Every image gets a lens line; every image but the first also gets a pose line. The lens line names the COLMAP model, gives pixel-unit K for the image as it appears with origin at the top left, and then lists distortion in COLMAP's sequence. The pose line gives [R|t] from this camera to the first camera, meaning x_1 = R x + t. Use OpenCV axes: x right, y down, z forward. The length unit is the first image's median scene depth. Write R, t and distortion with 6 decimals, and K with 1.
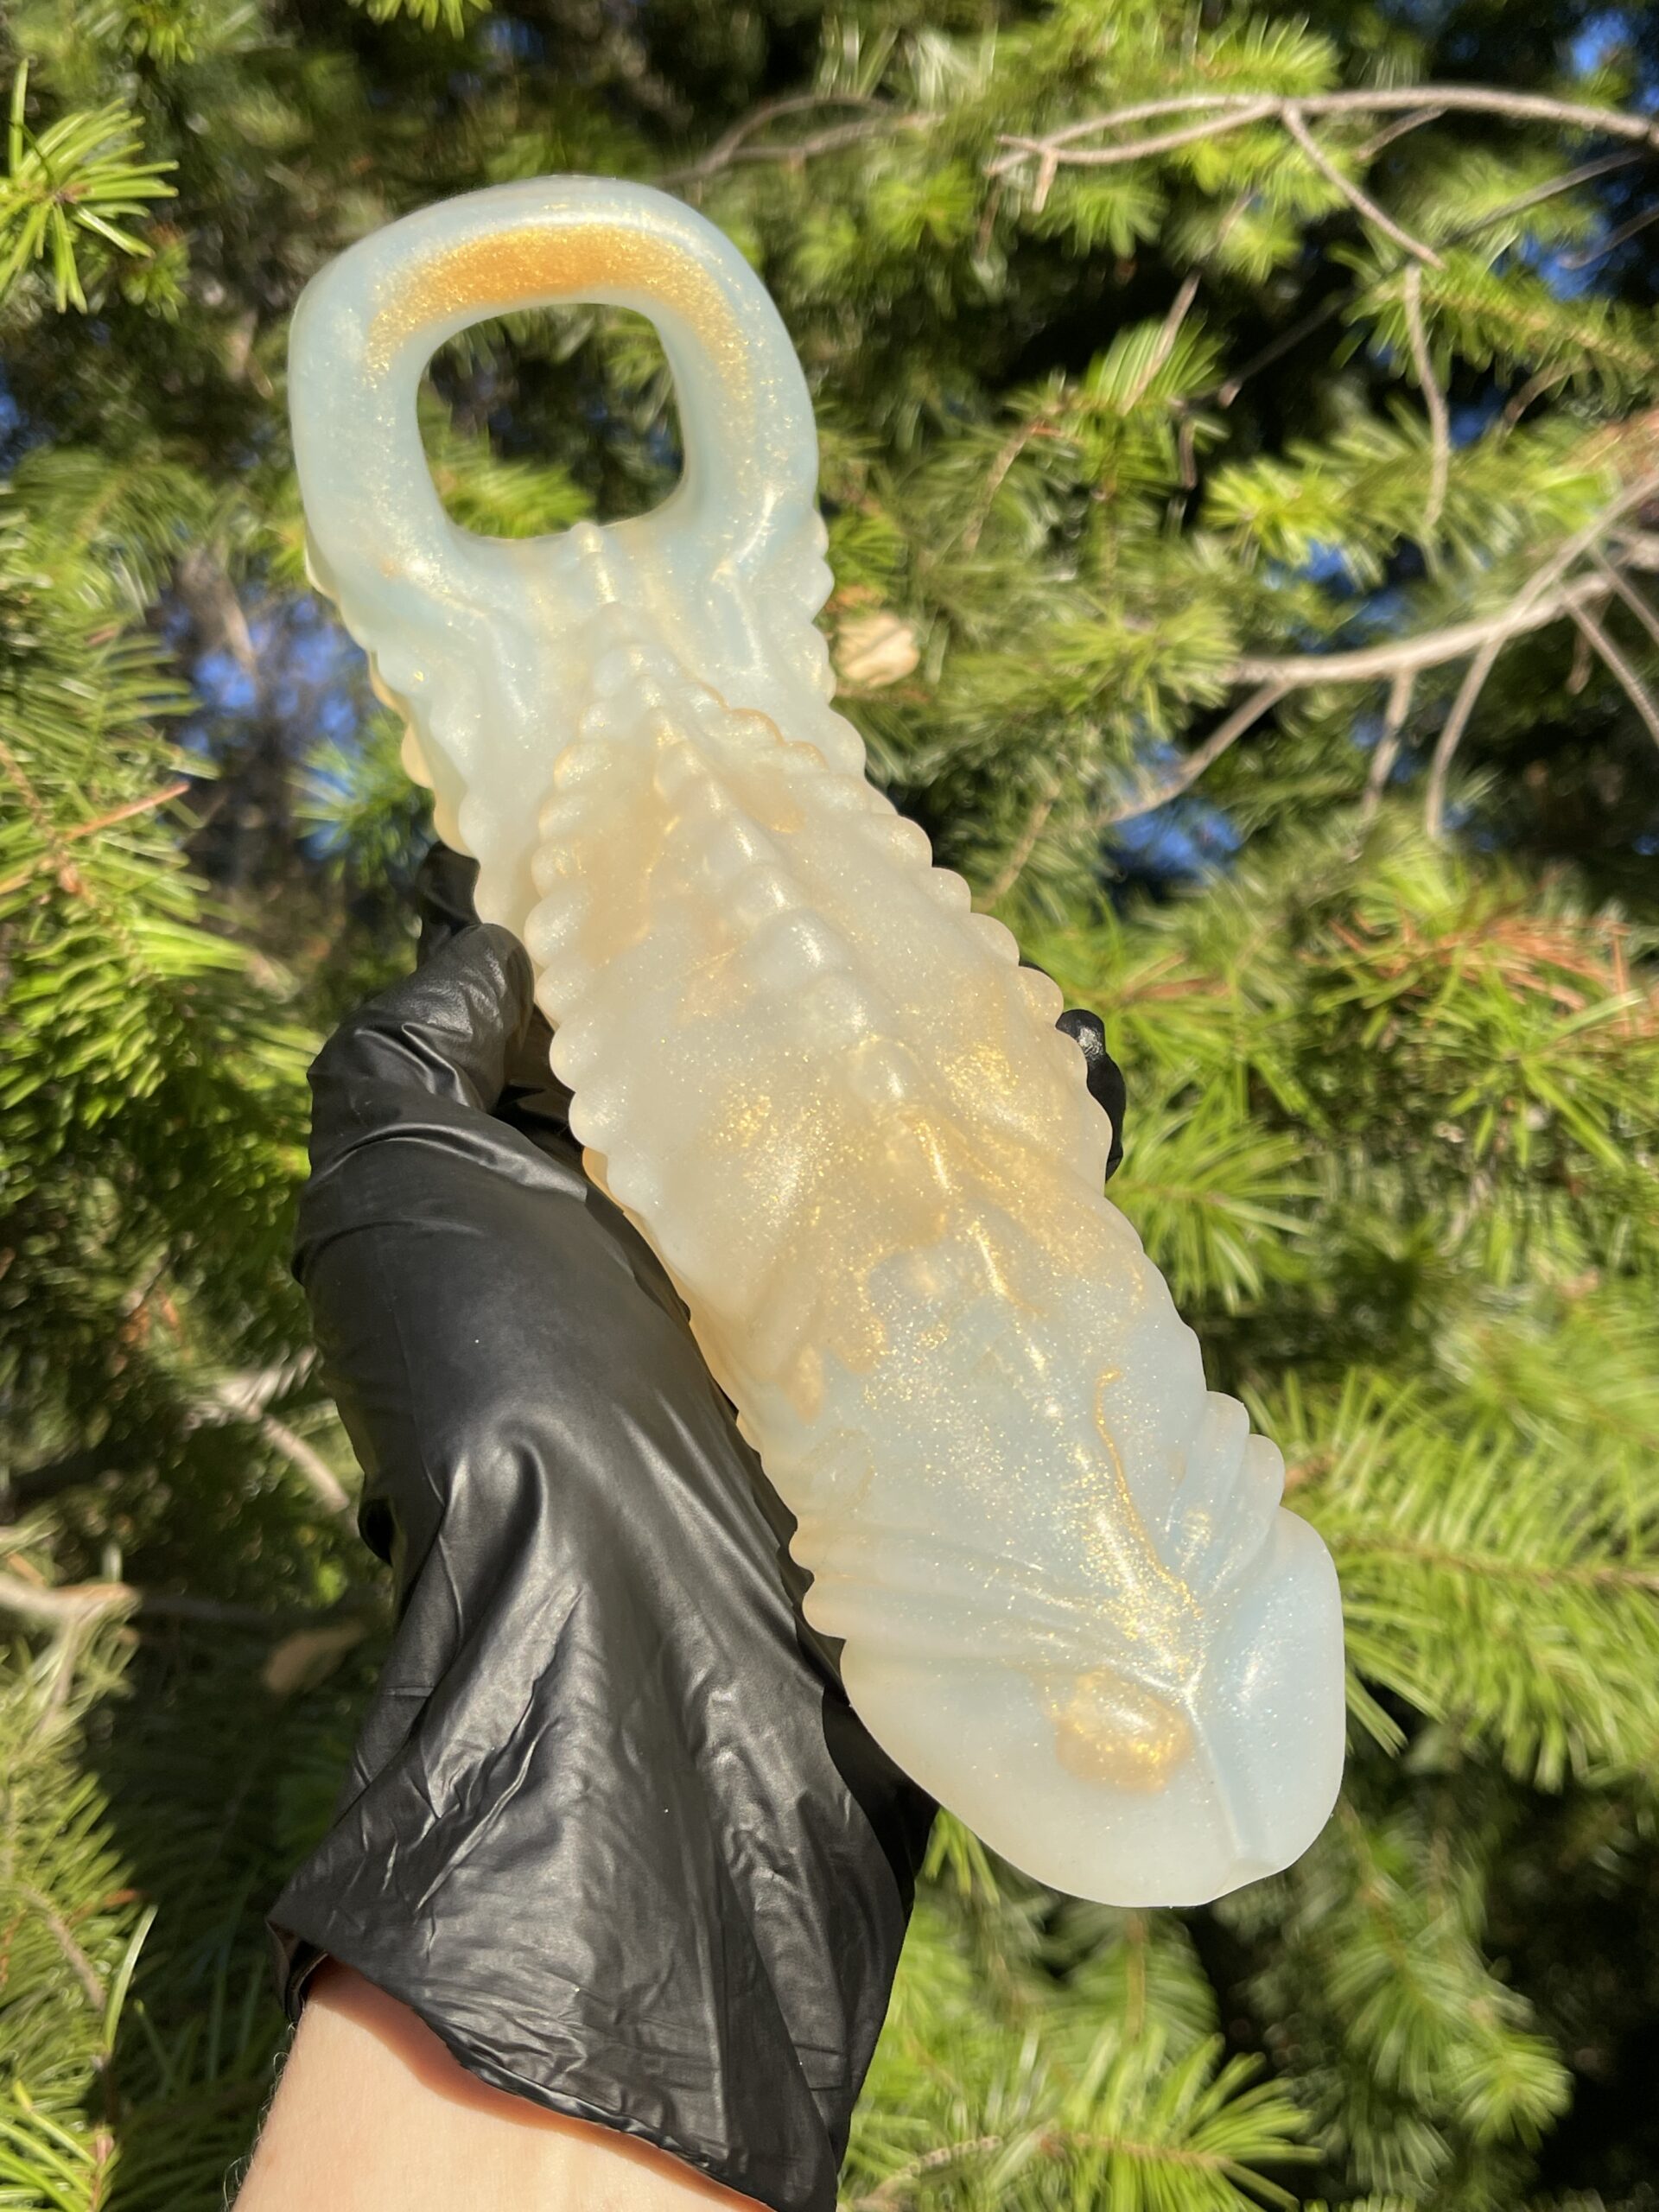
lens RADIAL K [[2330.0, 0, 824.1], [0, 2330.0, 1103.0], [0, 0, 1]] dist [-0.014533, -0.003320]
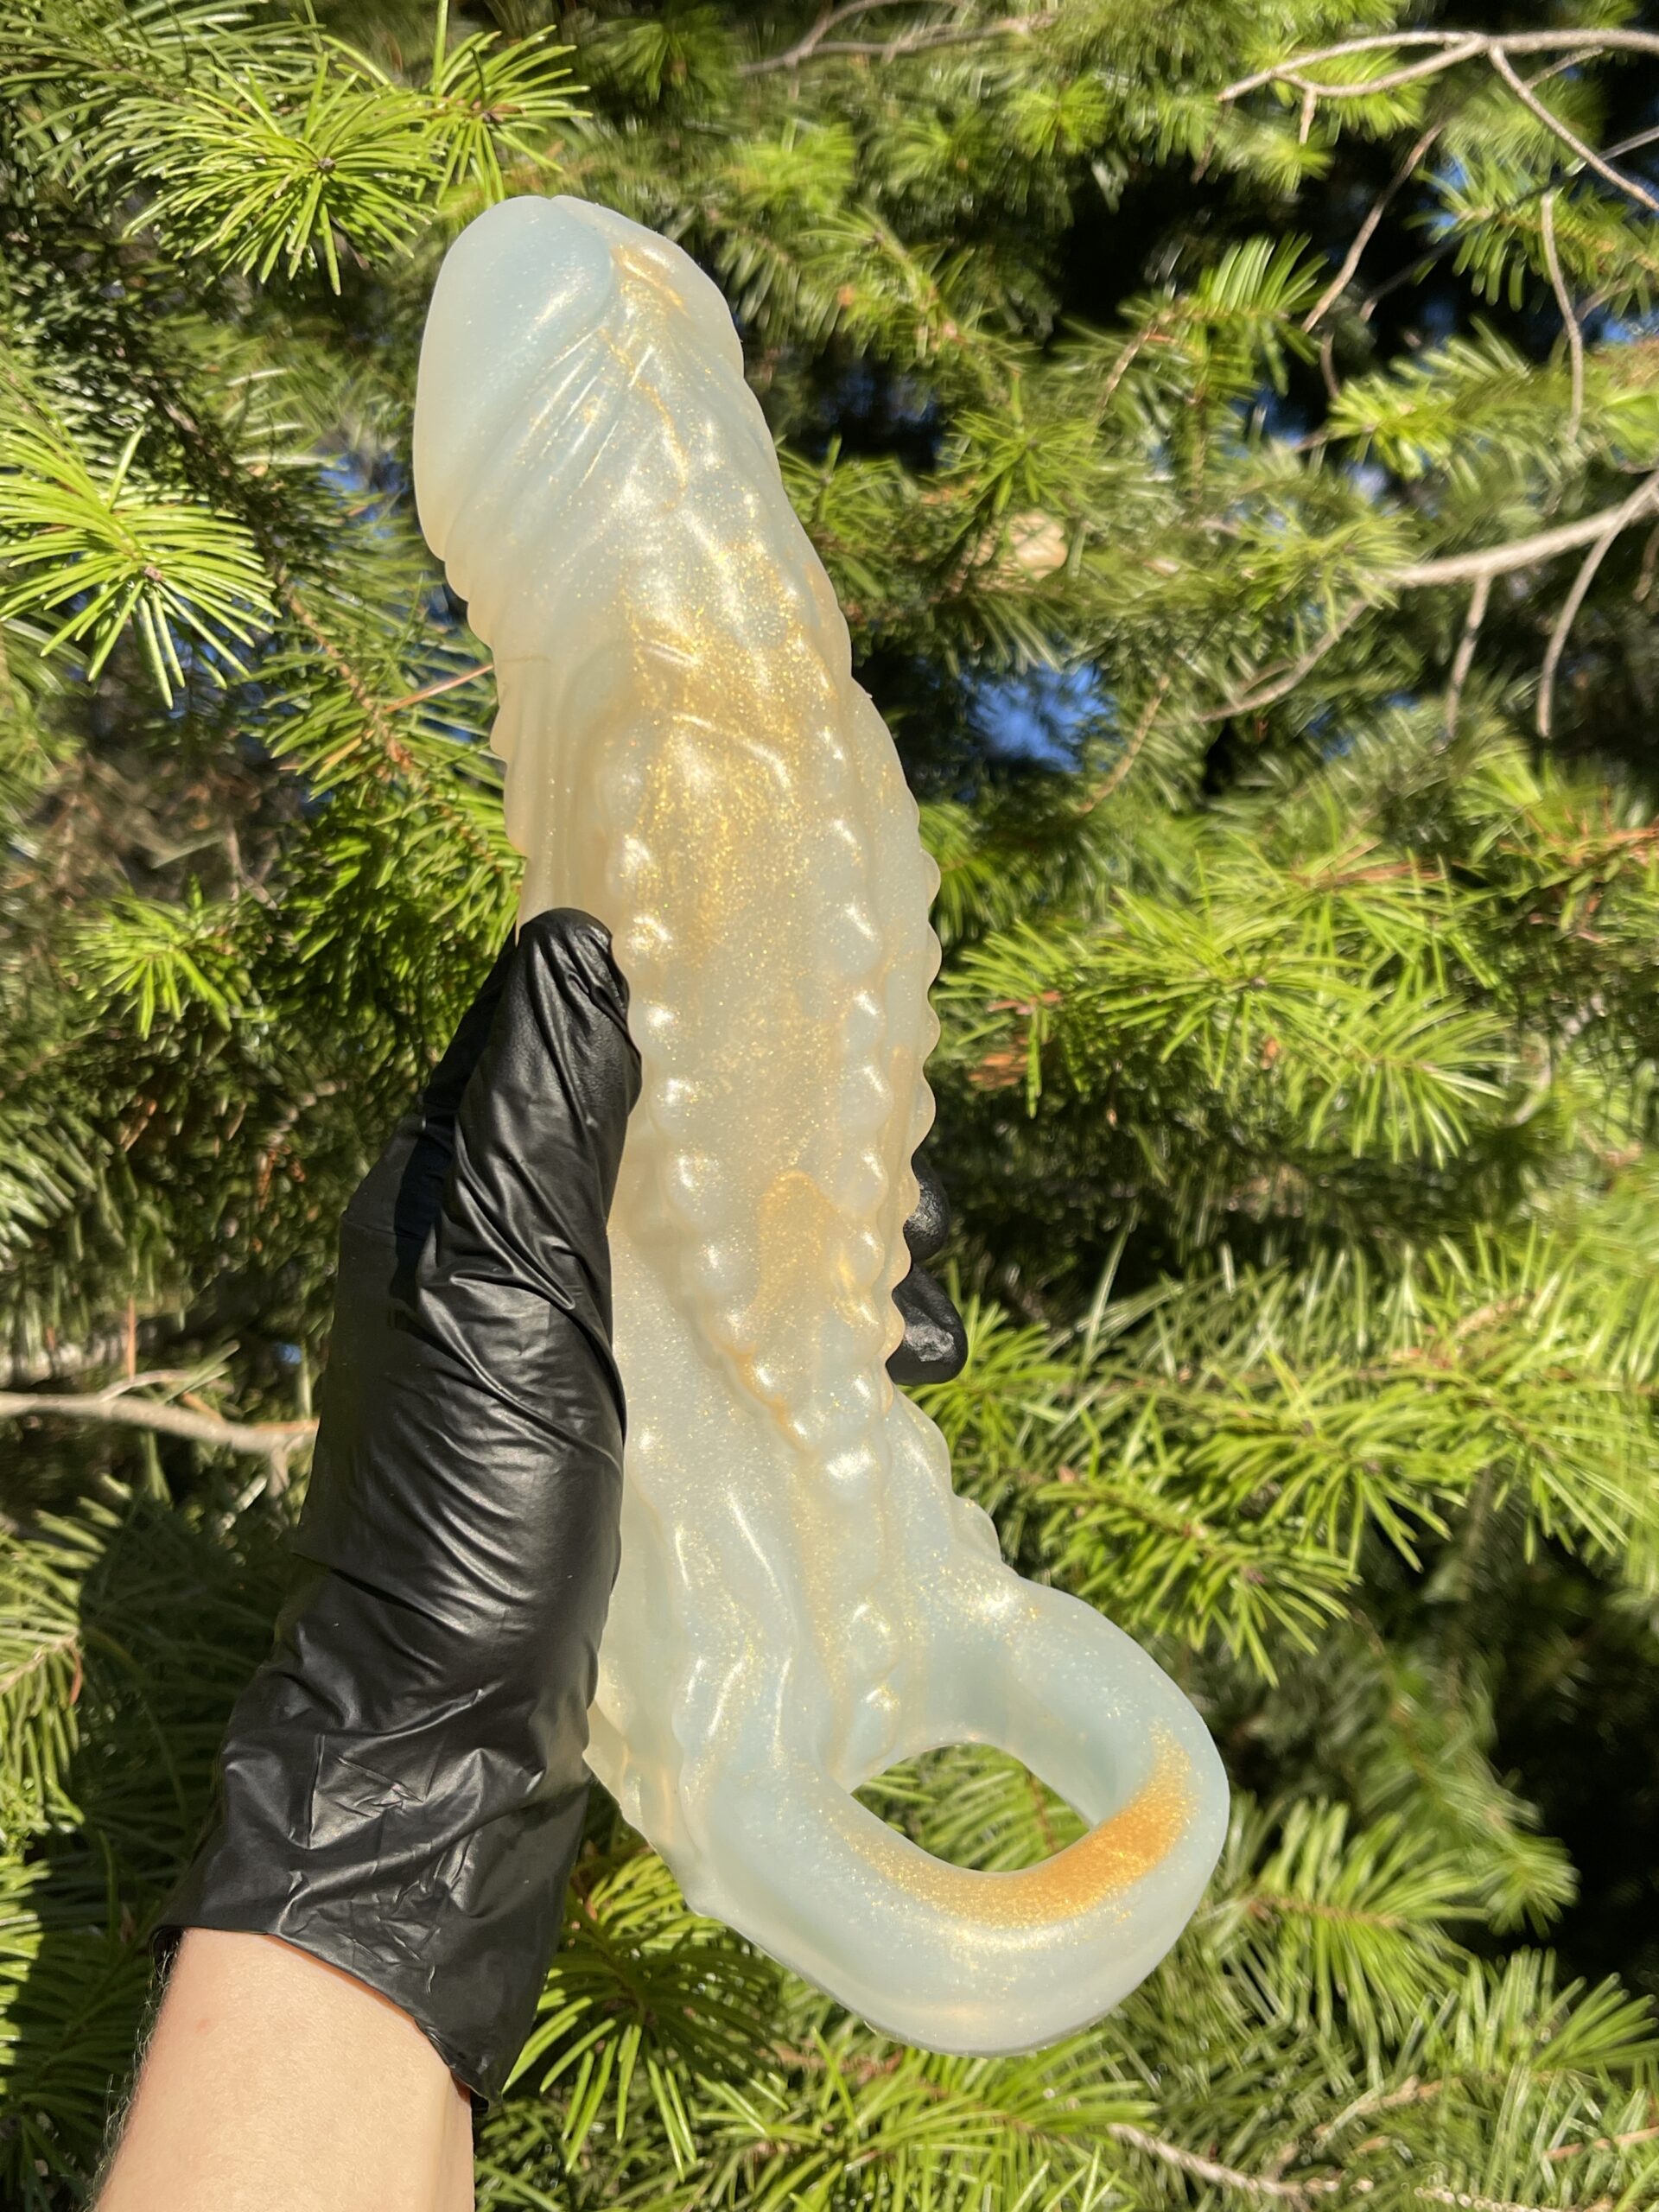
lens RADIAL K [[2333.3, 0, 621.7], [0, 2333.3, 1097.4], [0, 0, 1]] dist [0.002102, -0.010342]
pose [[0.998974, 0.018685, 0.041263, -0.194951], [-0.020850, 0.998394, 0.052680, 0.004256], [-0.040213, -0.053487, 0.997759, -0.065703]]
